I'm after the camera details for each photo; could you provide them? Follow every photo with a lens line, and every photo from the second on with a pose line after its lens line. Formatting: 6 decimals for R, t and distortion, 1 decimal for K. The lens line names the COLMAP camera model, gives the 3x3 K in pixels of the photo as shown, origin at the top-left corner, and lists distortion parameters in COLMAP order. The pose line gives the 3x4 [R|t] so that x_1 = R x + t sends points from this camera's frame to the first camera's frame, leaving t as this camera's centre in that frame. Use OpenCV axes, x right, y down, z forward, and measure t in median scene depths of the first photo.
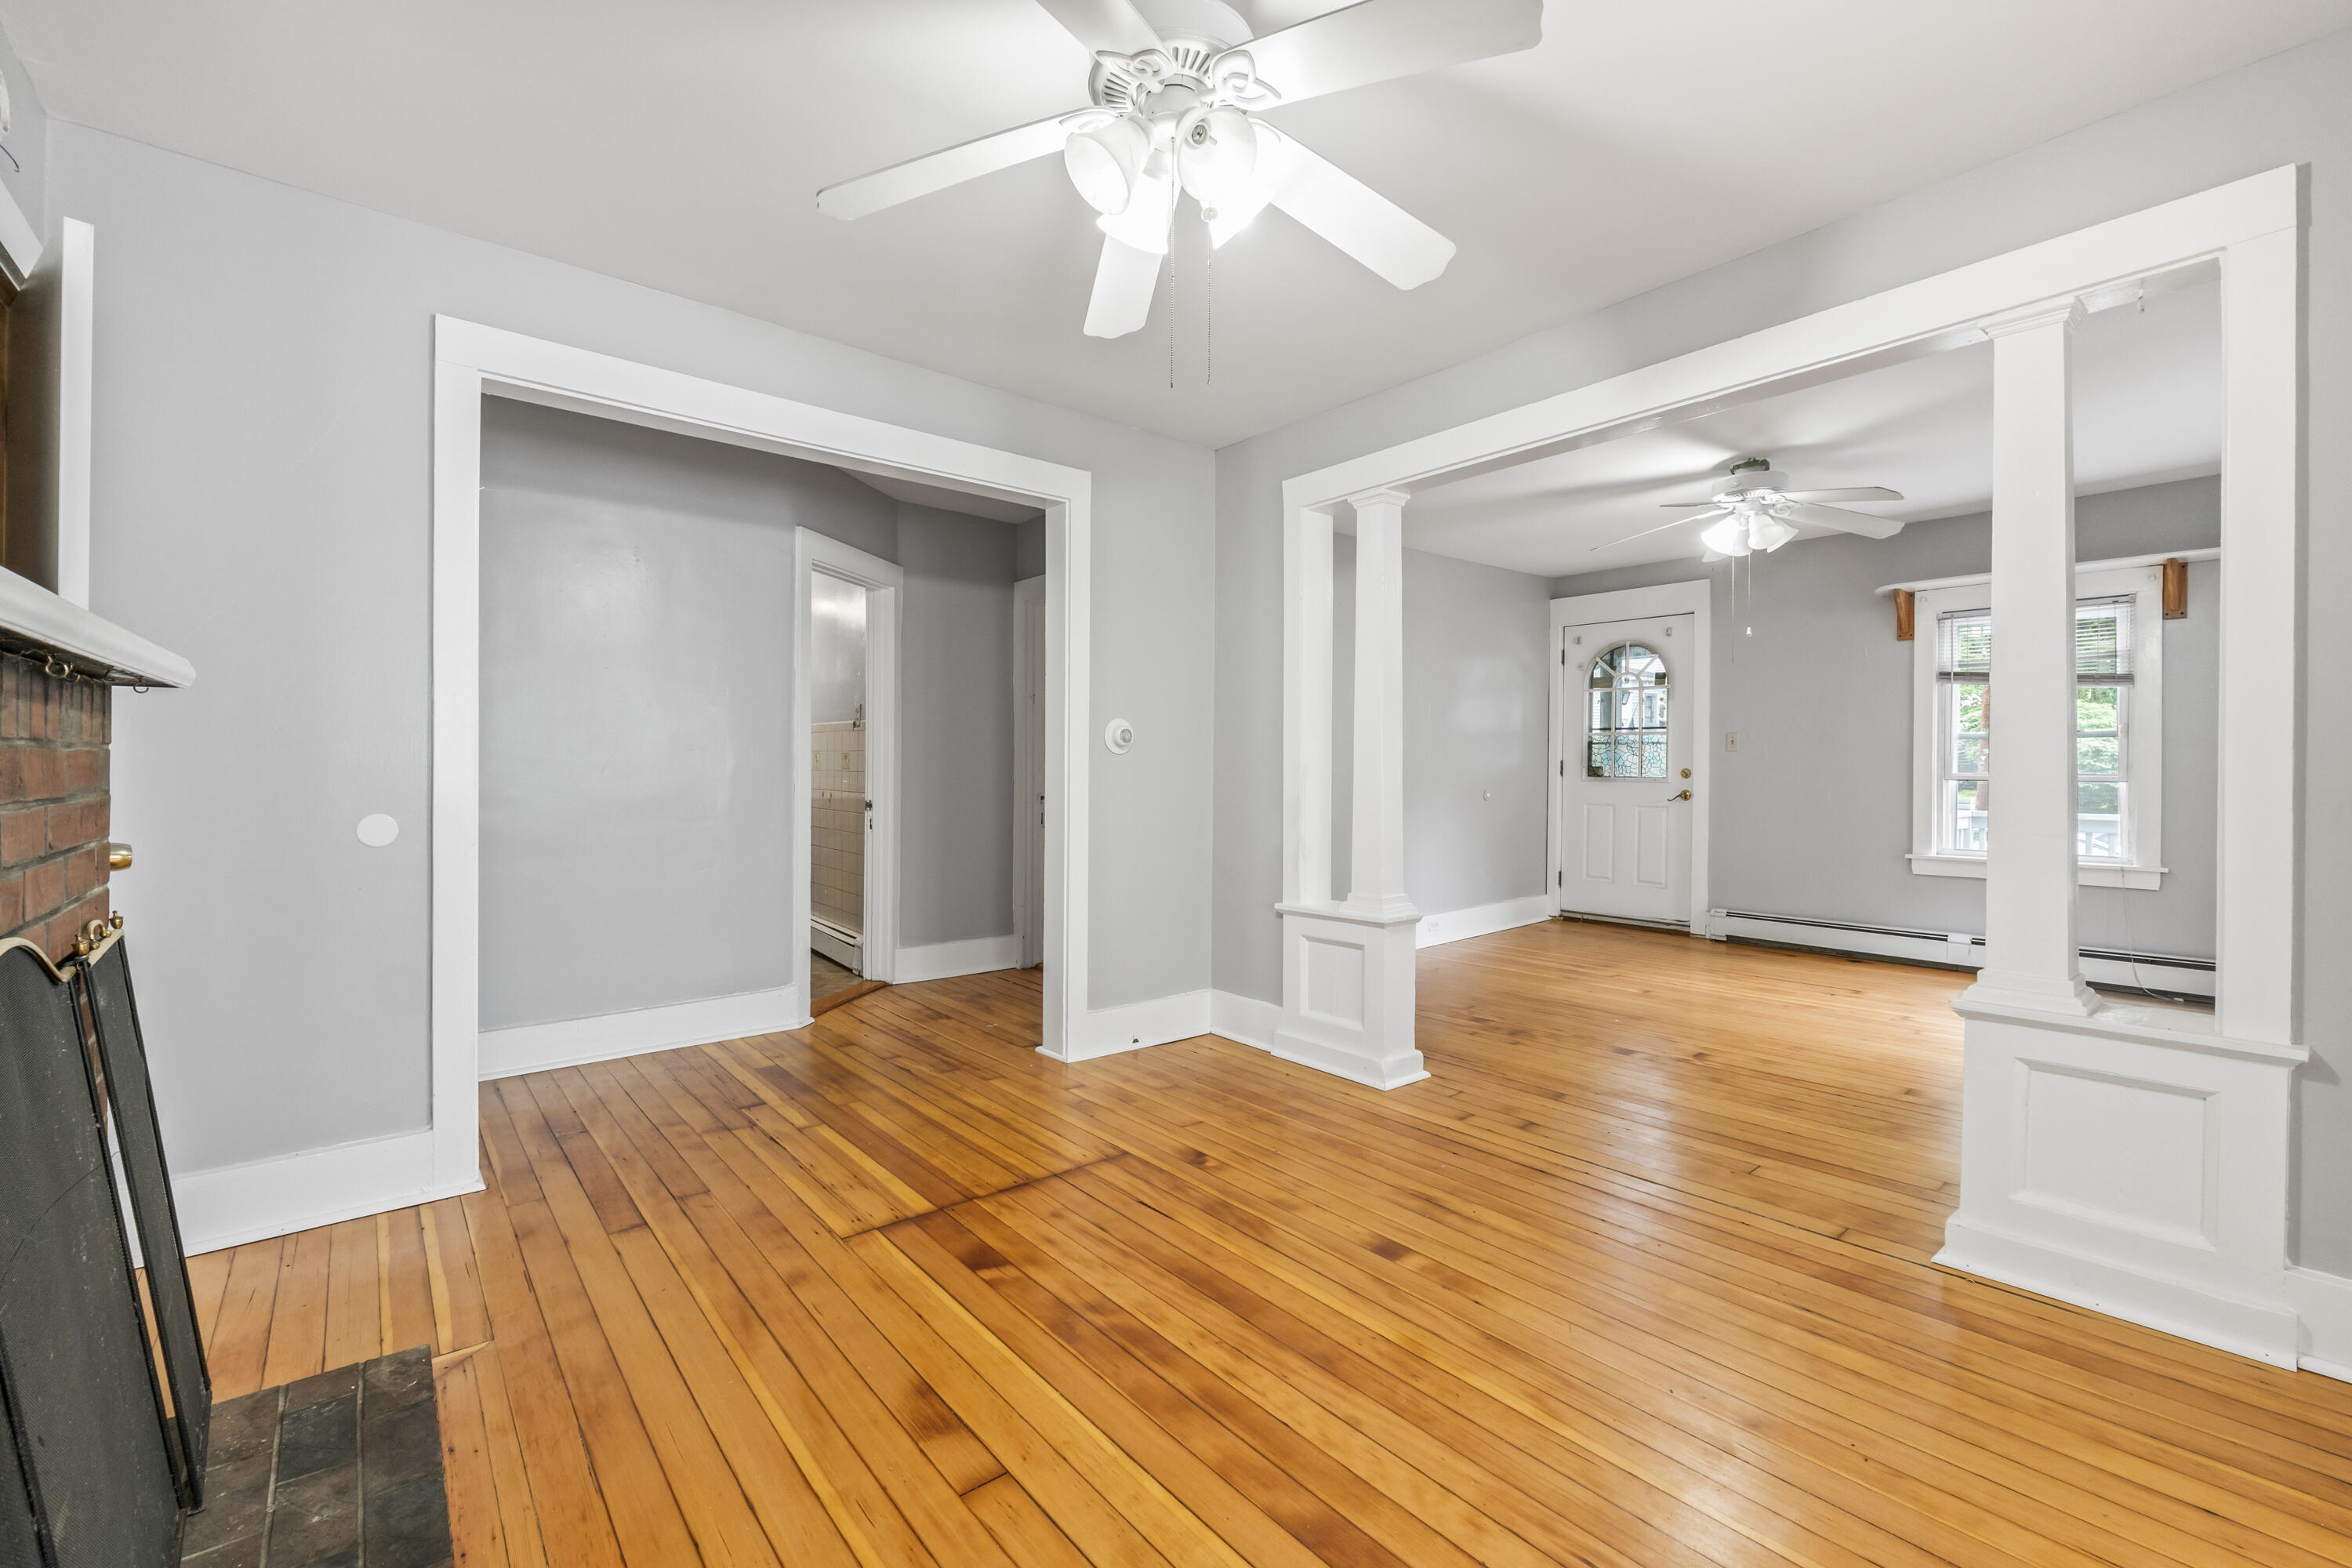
lens RADIAL K [[985.0, 0, 1174.0], [0, 985.0, 764.1], [0, 0, 1]] dist [-0.008612, 0.000134]
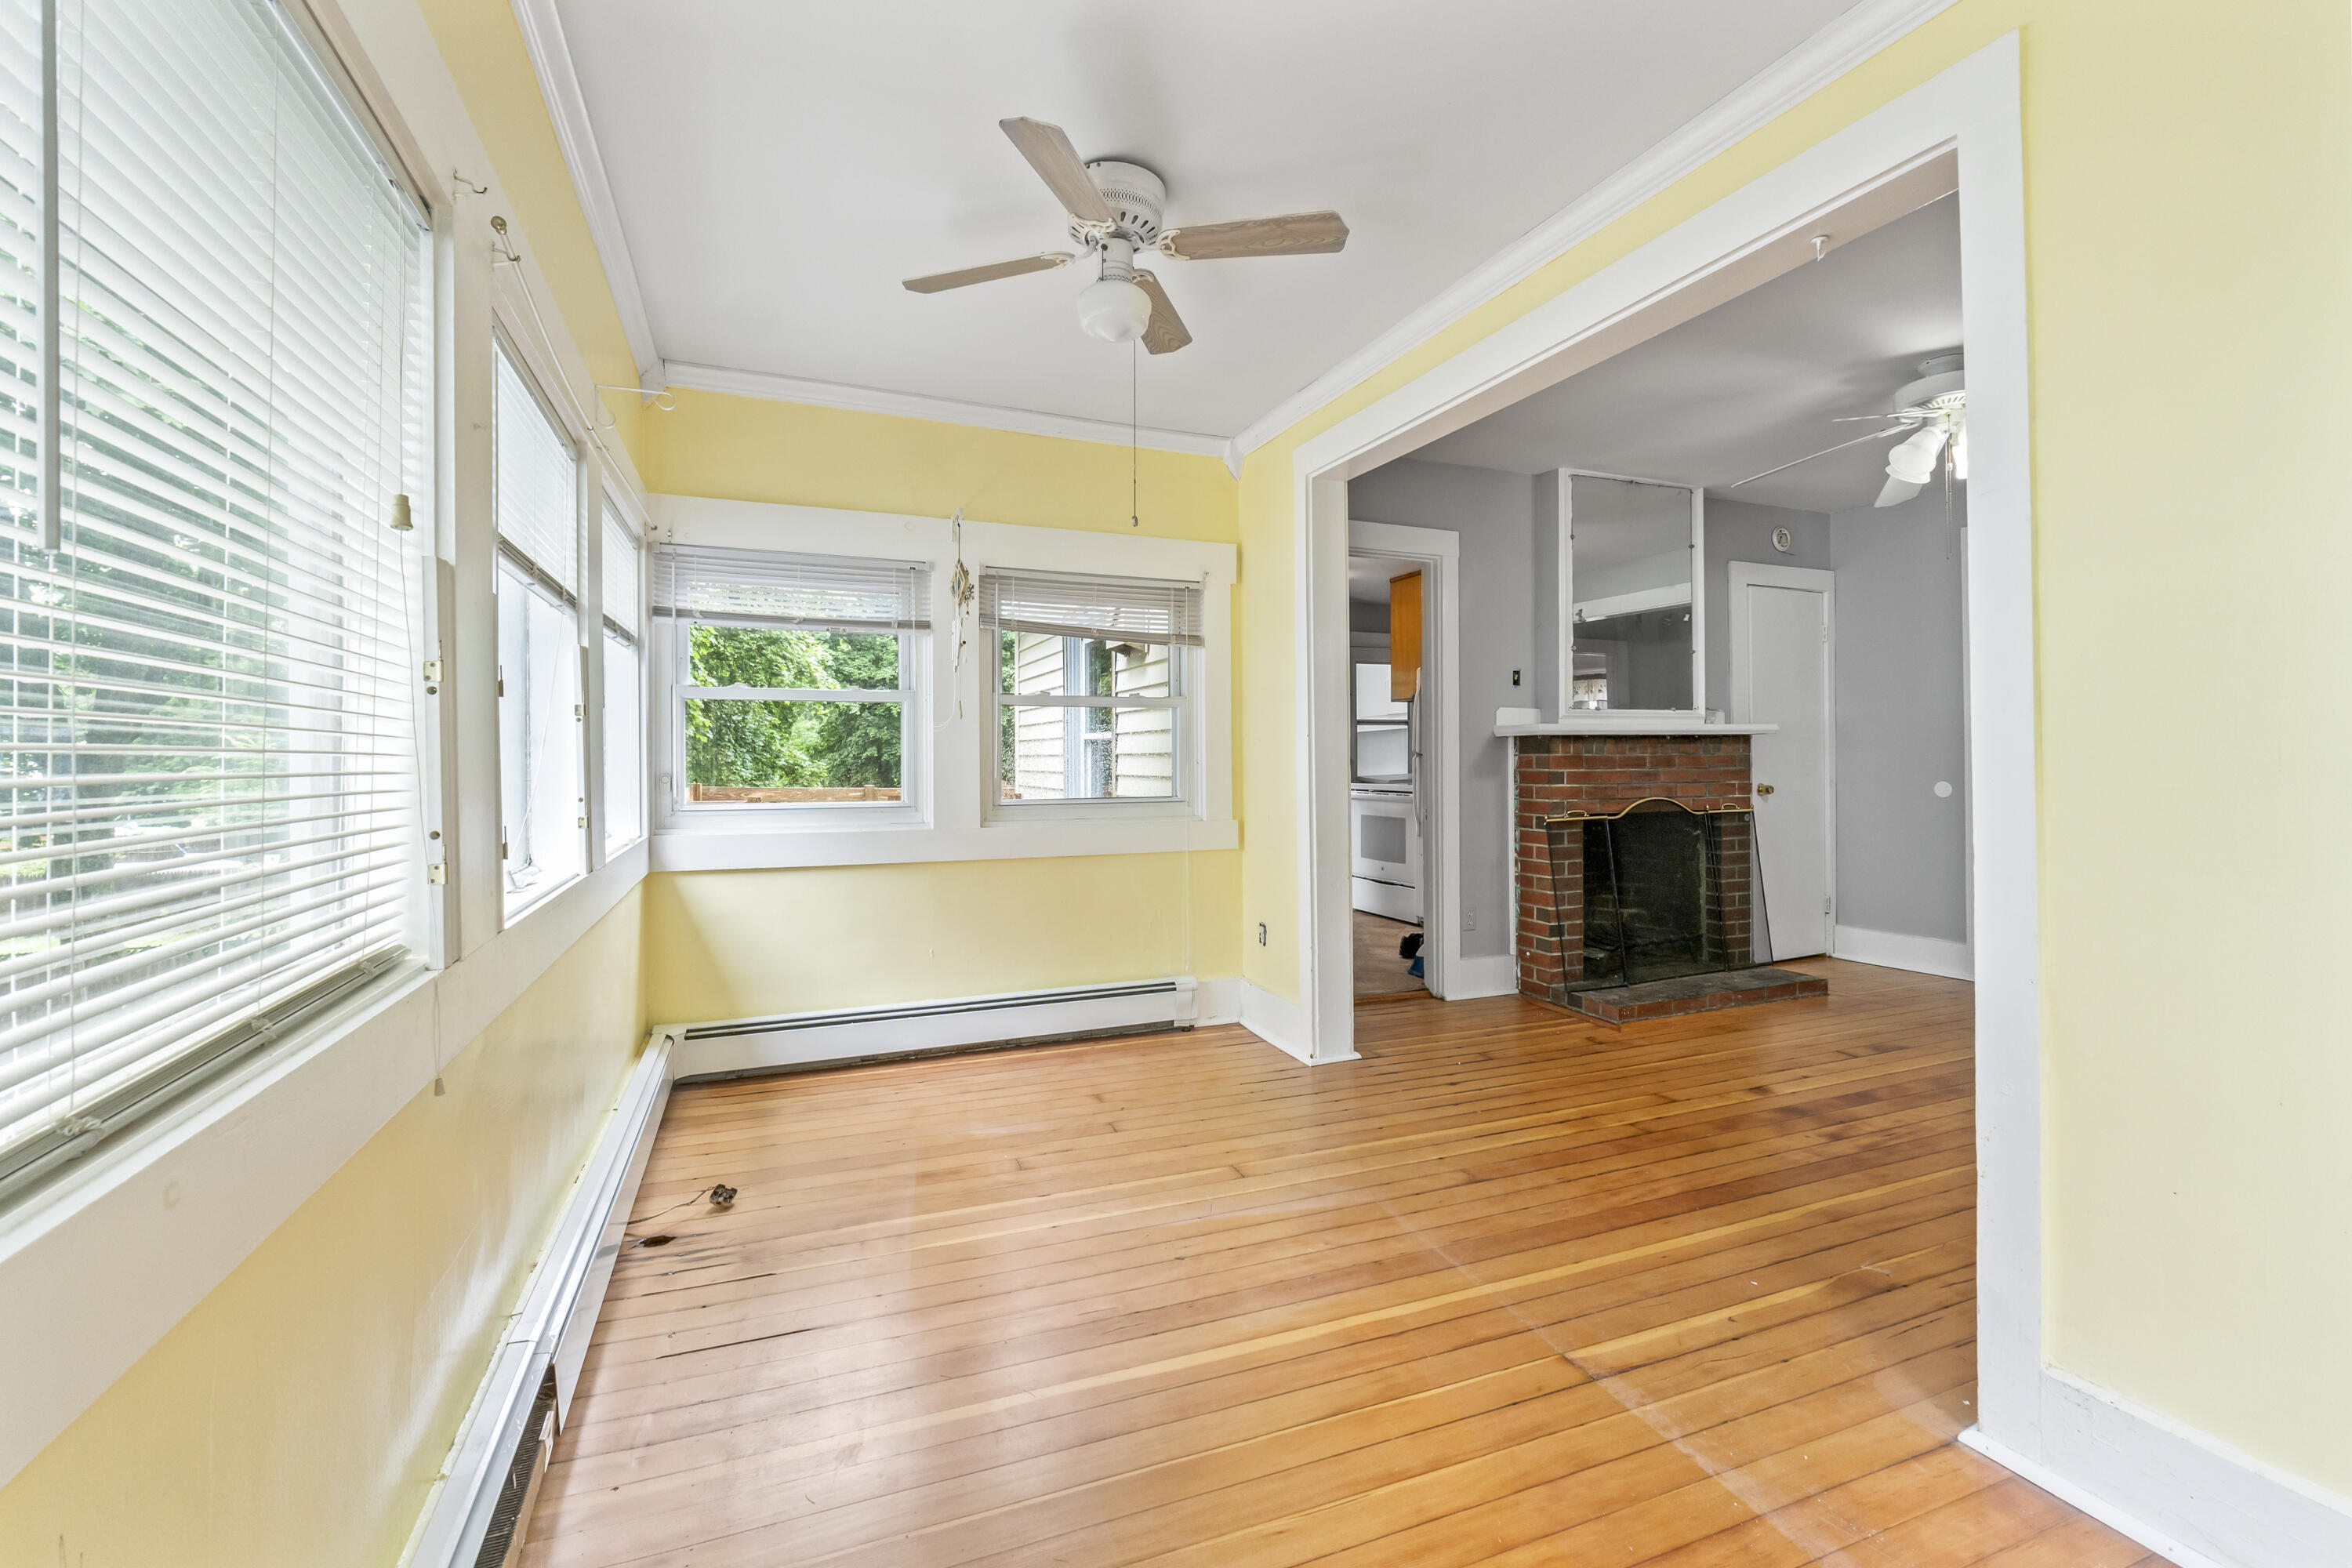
lens RADIAL K [[998.5, 0, 1180.7], [0, 998.5, 757.1], [0, 0, 1]] dist [-0.000163, -0.000078]
pose [[-0.299439, -0.003825, -0.954108, 1.609154], [0.010015, 0.999924, -0.007152, 0.002452], [0.954063, -0.011697, -0.299378, 0.108888]]
